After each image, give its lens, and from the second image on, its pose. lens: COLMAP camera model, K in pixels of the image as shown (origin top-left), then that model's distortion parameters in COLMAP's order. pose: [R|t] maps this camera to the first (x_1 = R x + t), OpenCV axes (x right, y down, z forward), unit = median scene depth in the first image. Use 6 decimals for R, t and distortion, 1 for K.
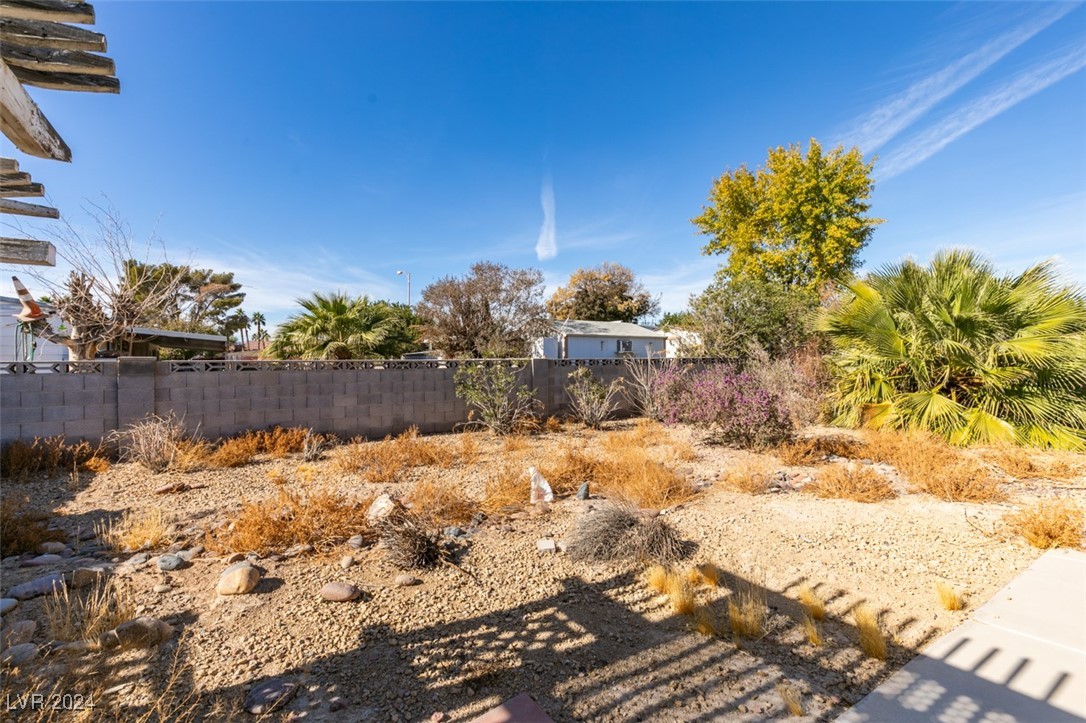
lens RADIAL K [[486.9, 0, 541.2], [0, 486.9, 363.7], [0, 0, 1]] dist [0.003428, -0.000583]
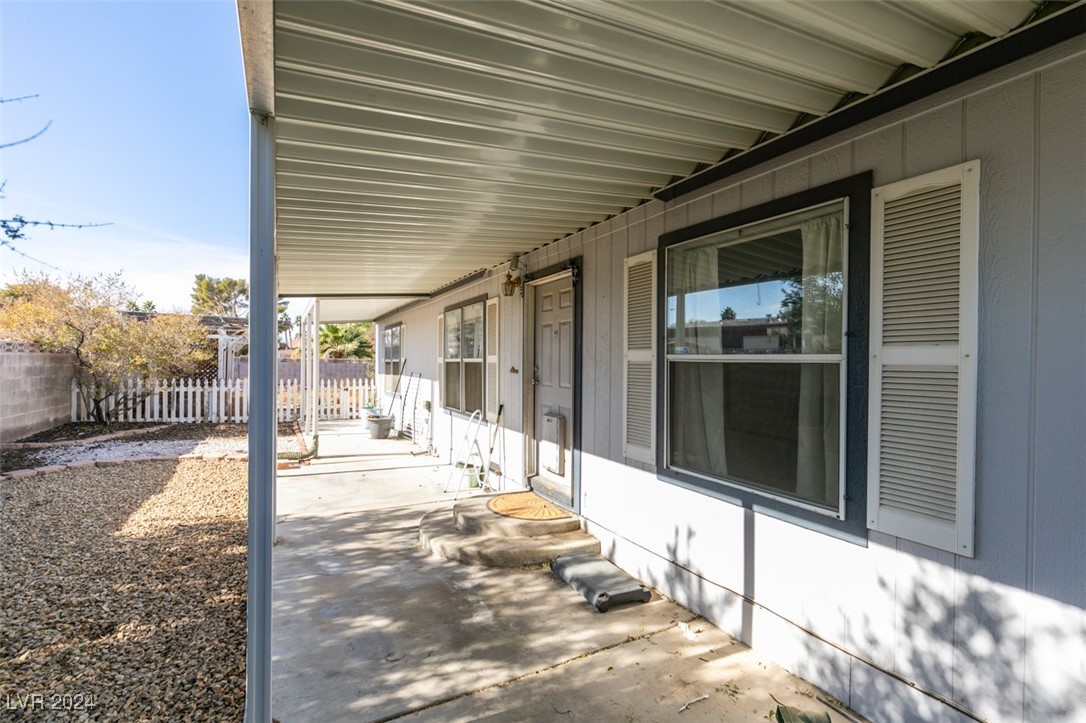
lens RADIAL K [[486.9, 0, 541.2], [0, 486.9, 363.7], [0, 0, 1]] dist [0.003428, -0.000583]
pose [[0.997444, 0.019911, -0.068618, 0.116142], [-0.020141, 0.999794, -0.002662, 0.000409], [0.068551, 0.004037, 0.997639, -0.183621]]
